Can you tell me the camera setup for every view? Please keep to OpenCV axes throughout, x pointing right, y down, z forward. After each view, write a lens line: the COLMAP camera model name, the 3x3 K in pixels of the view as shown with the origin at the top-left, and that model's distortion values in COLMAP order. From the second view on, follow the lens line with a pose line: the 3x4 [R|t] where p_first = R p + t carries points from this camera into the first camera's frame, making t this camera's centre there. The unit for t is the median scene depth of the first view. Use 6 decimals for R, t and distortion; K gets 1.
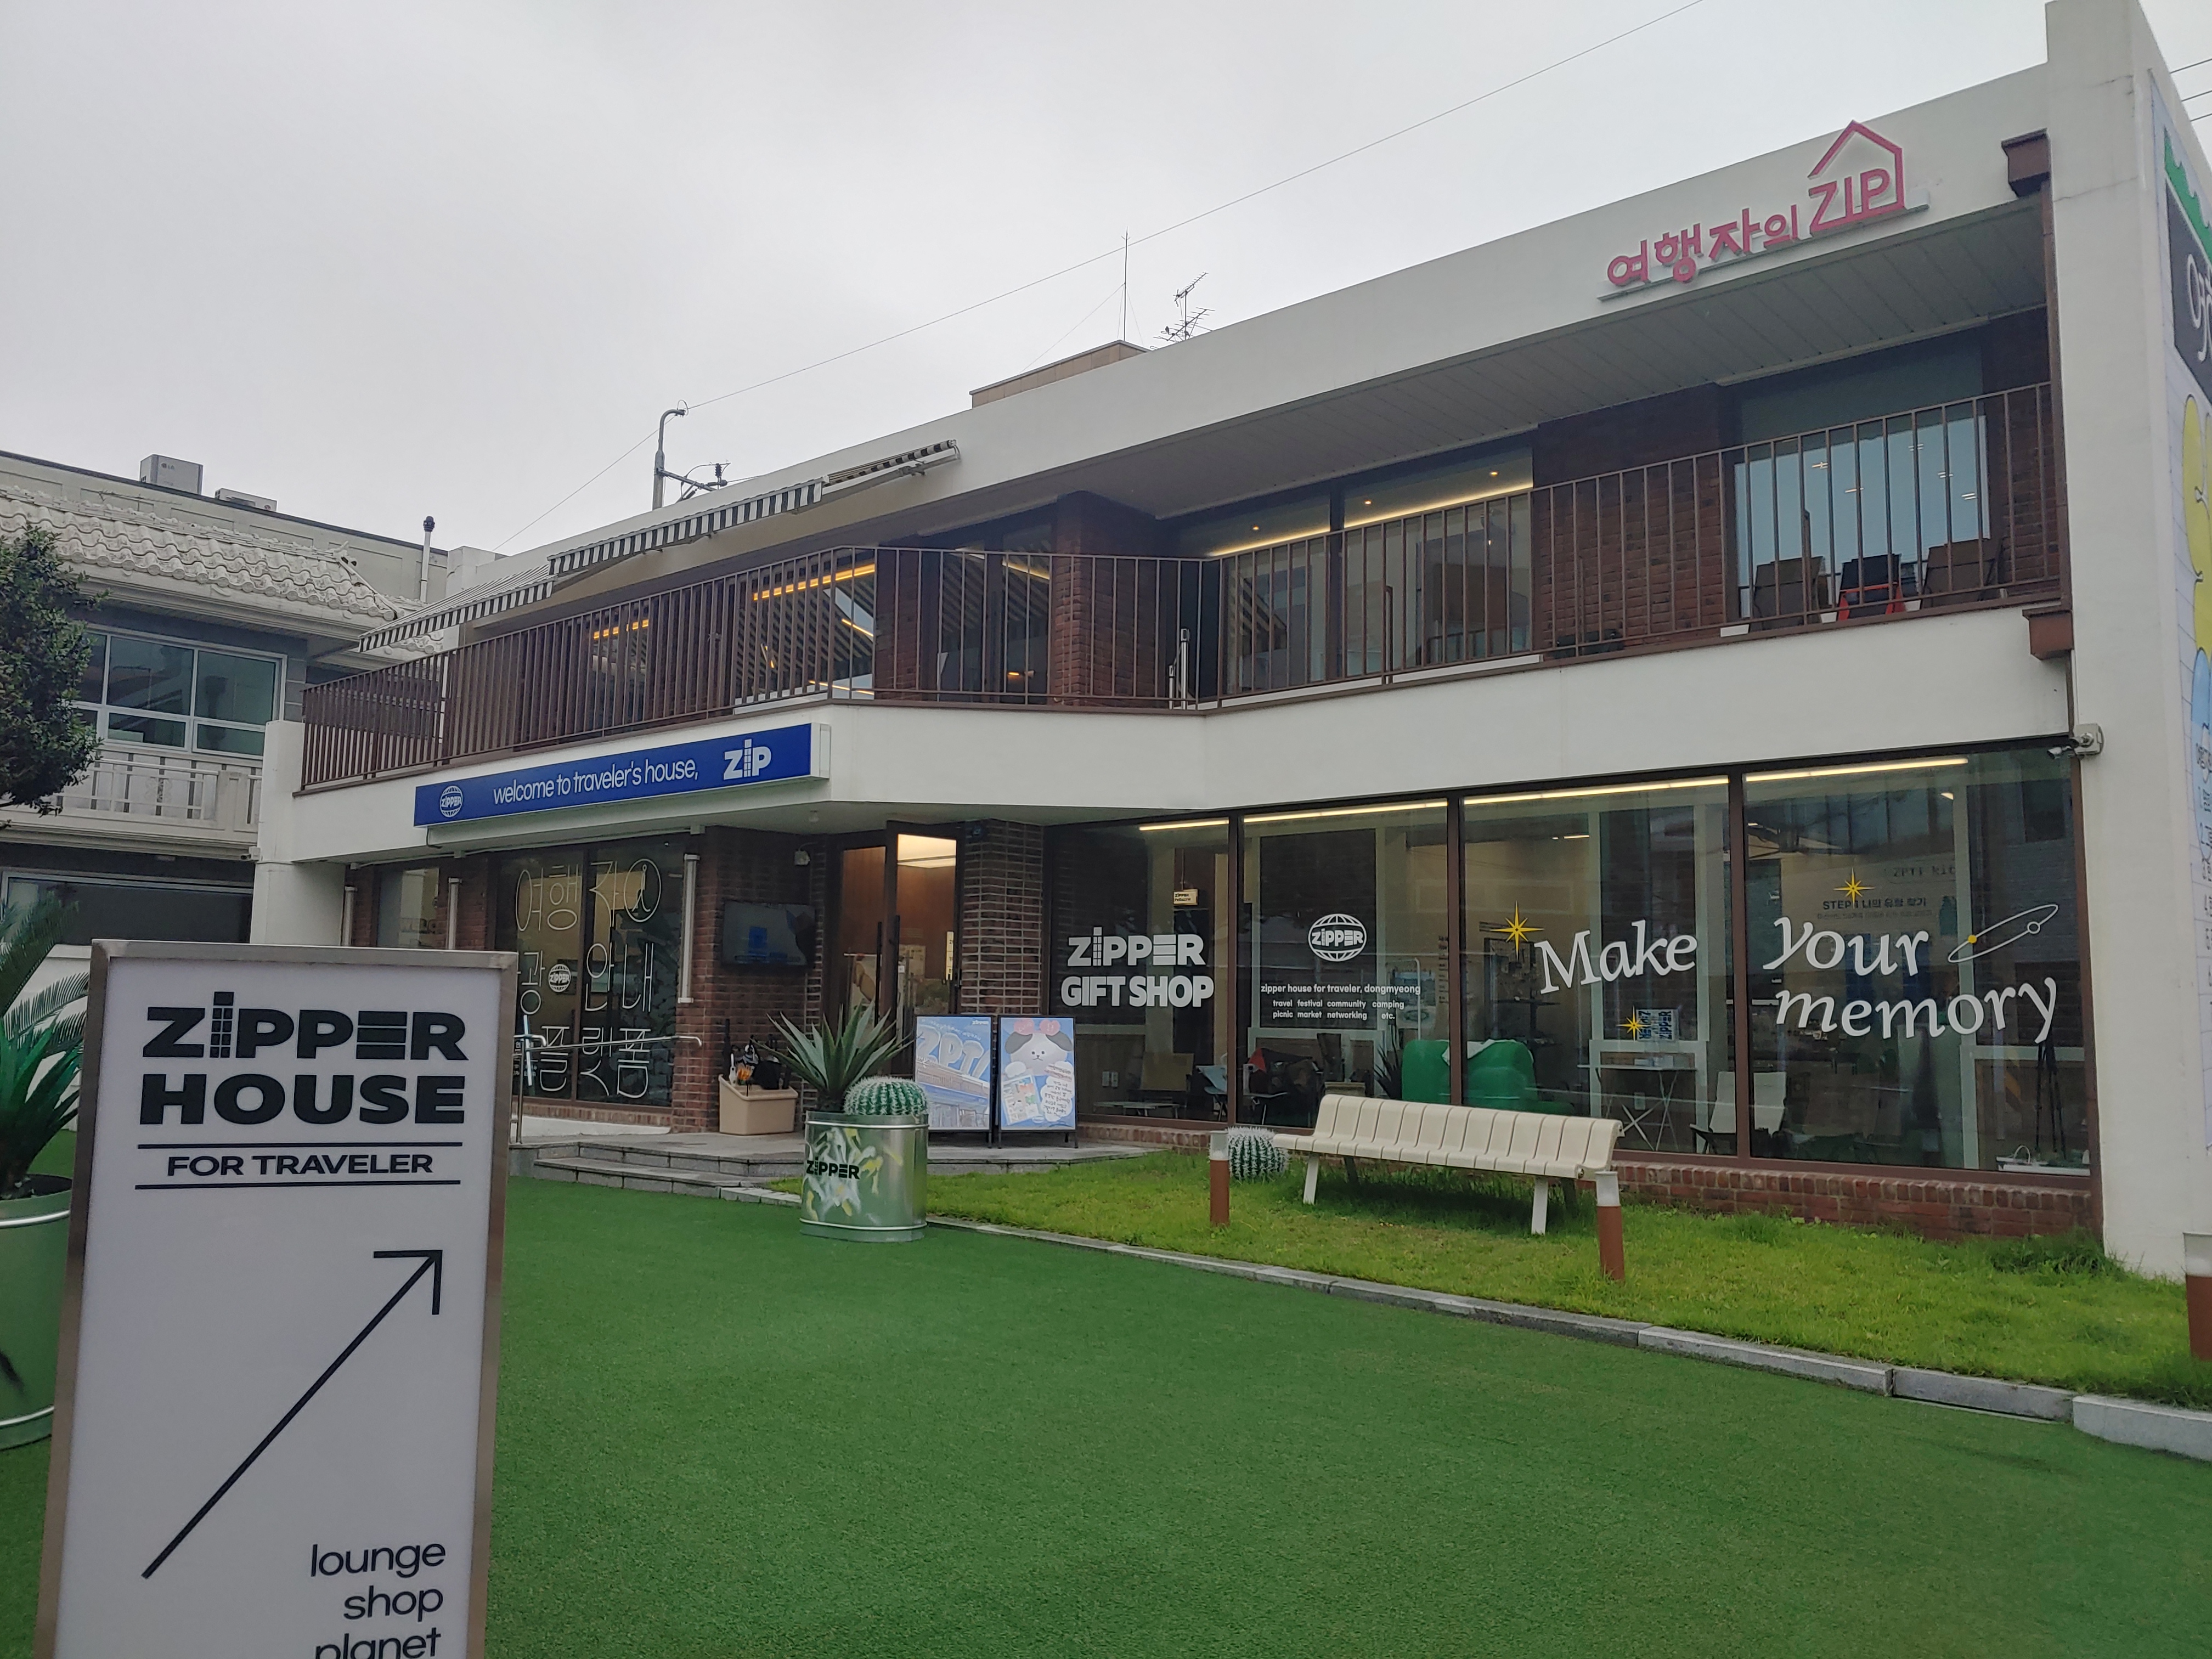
lens RADIAL K [[1662.4, 0, 1113.2], [0, 1662.4, 837.9], [0, 0, 1]] dist [-0.008609, 0.015813]
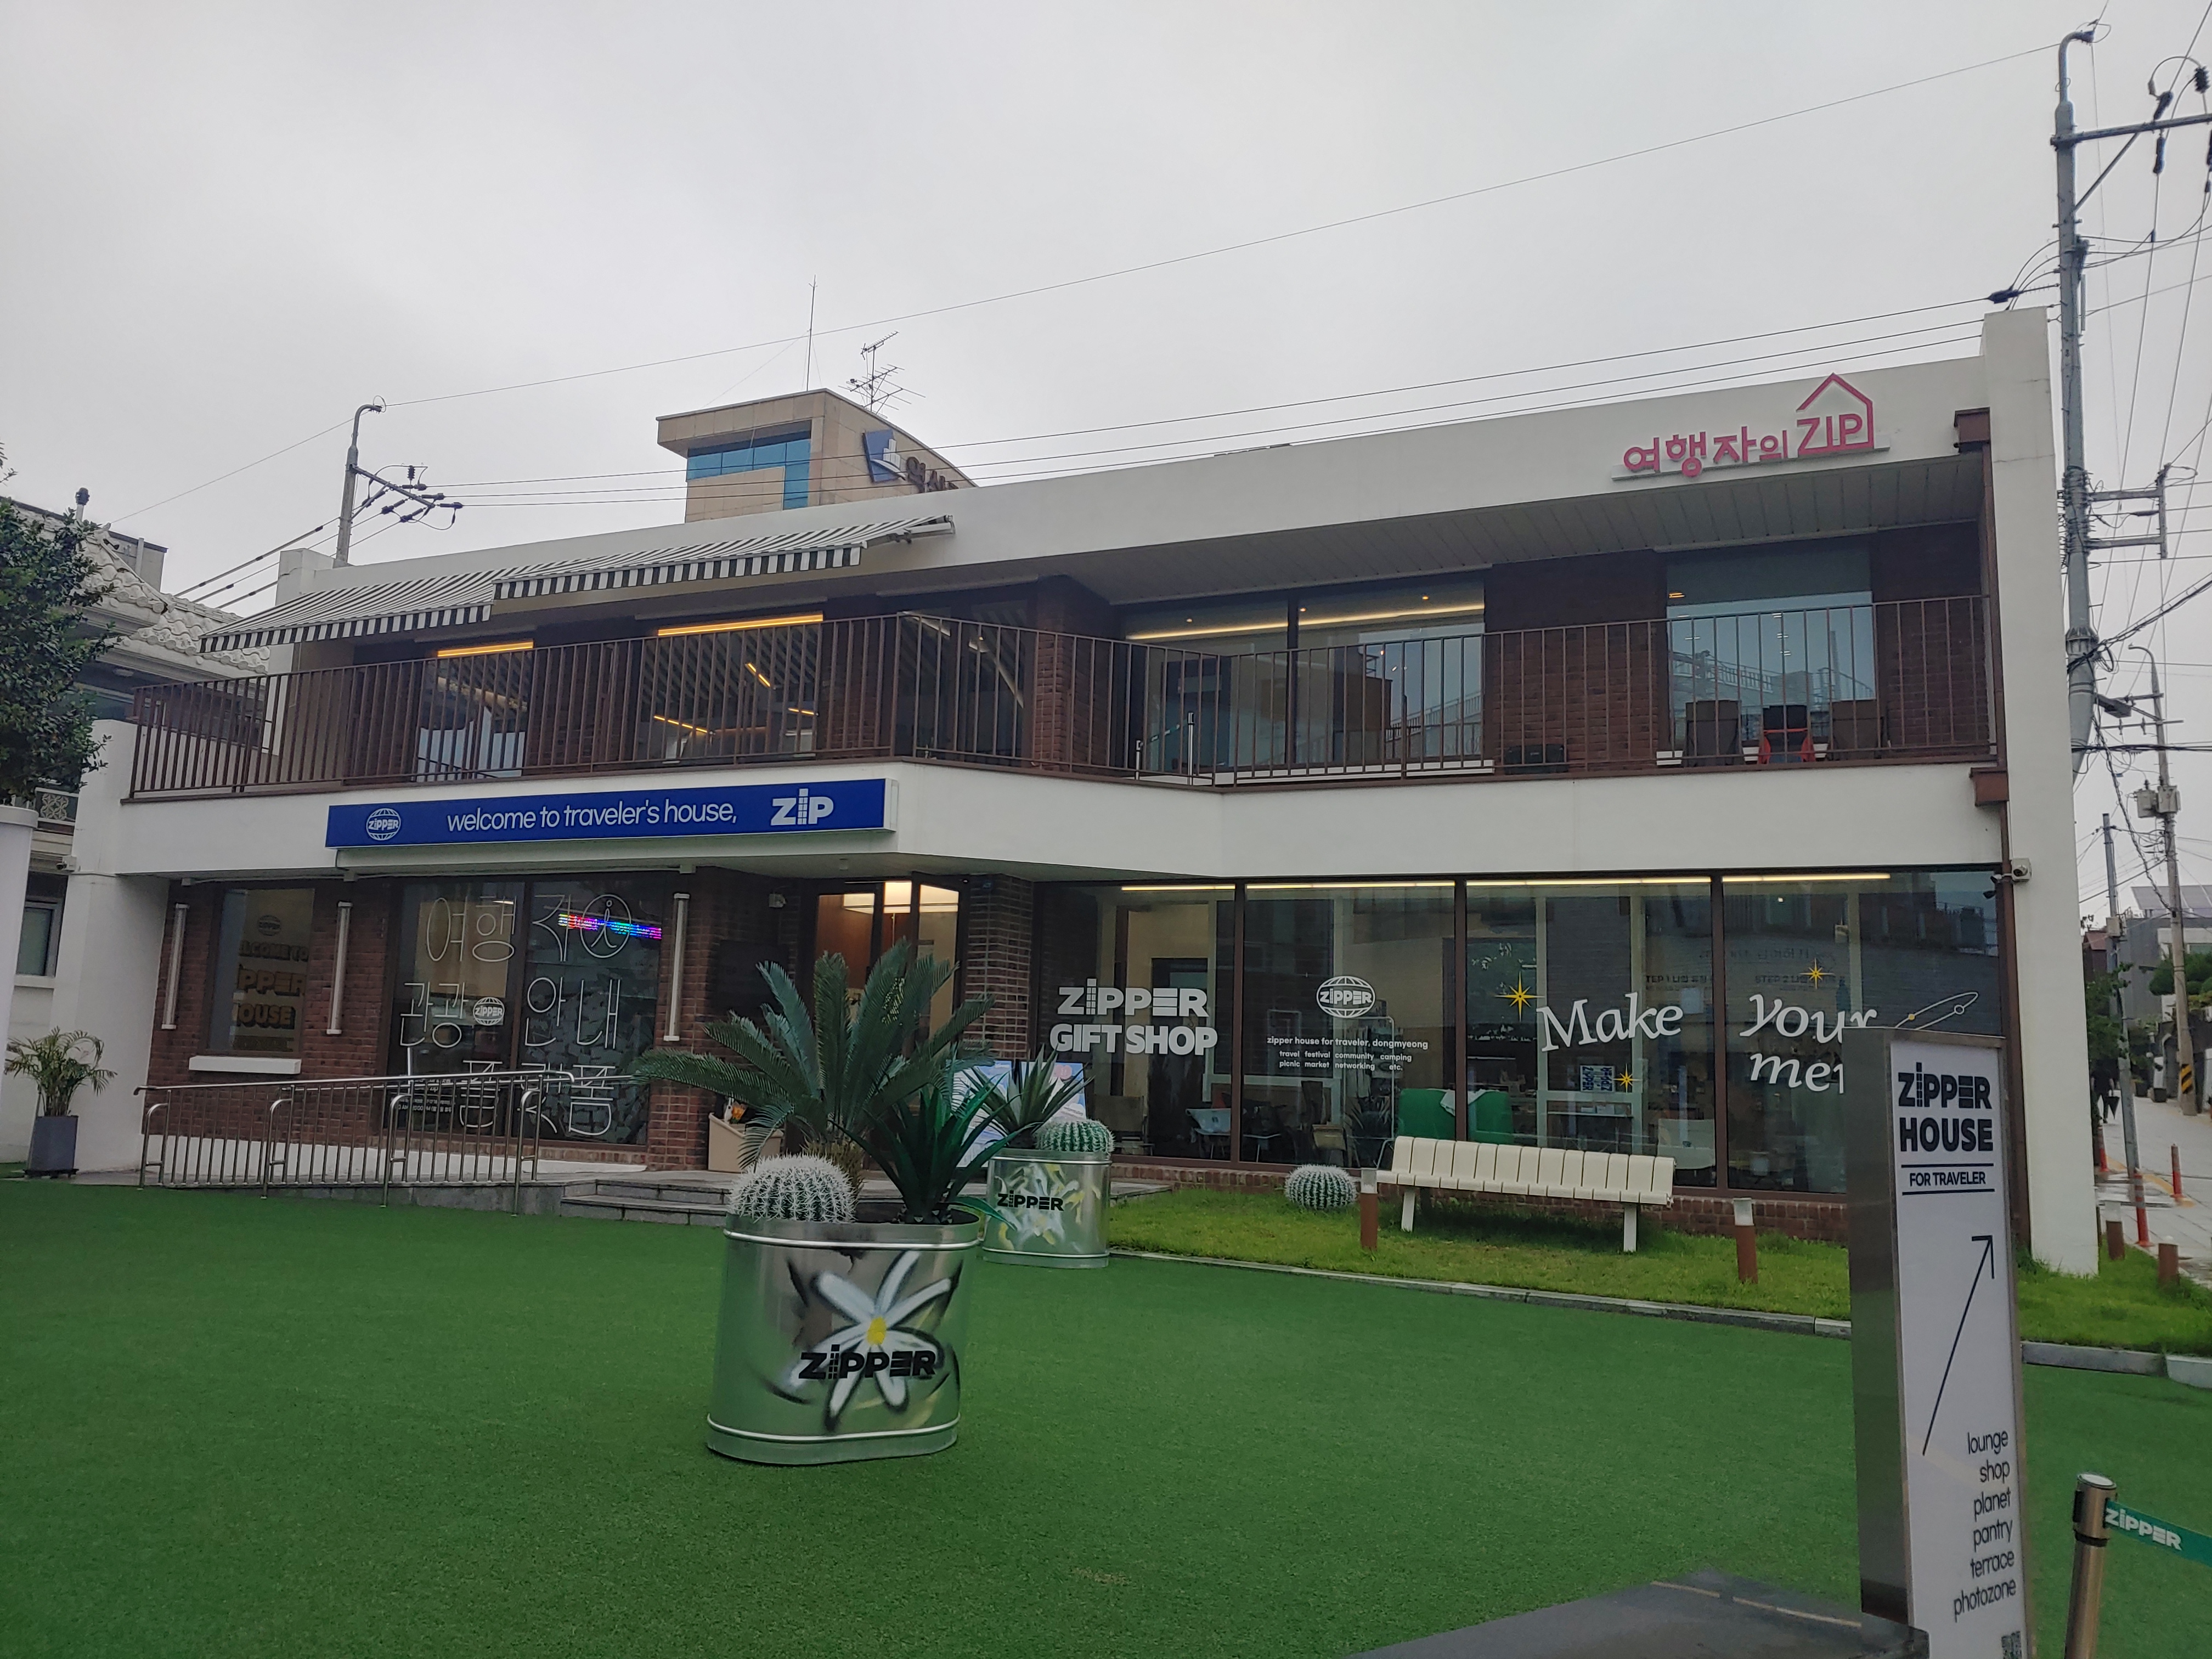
lens RADIAL K [[1662.4, 0, 1091.3], [0, 1662.4, 828.2], [0, 0, 1]] dist [-0.008609, 0.015813]
pose [[0.959001, 0.056761, 0.277660, -0.369856], [-0.048451, 0.998151, -0.036707, -0.005777], [-0.279230, 0.021749, 0.959978, -0.051074]]
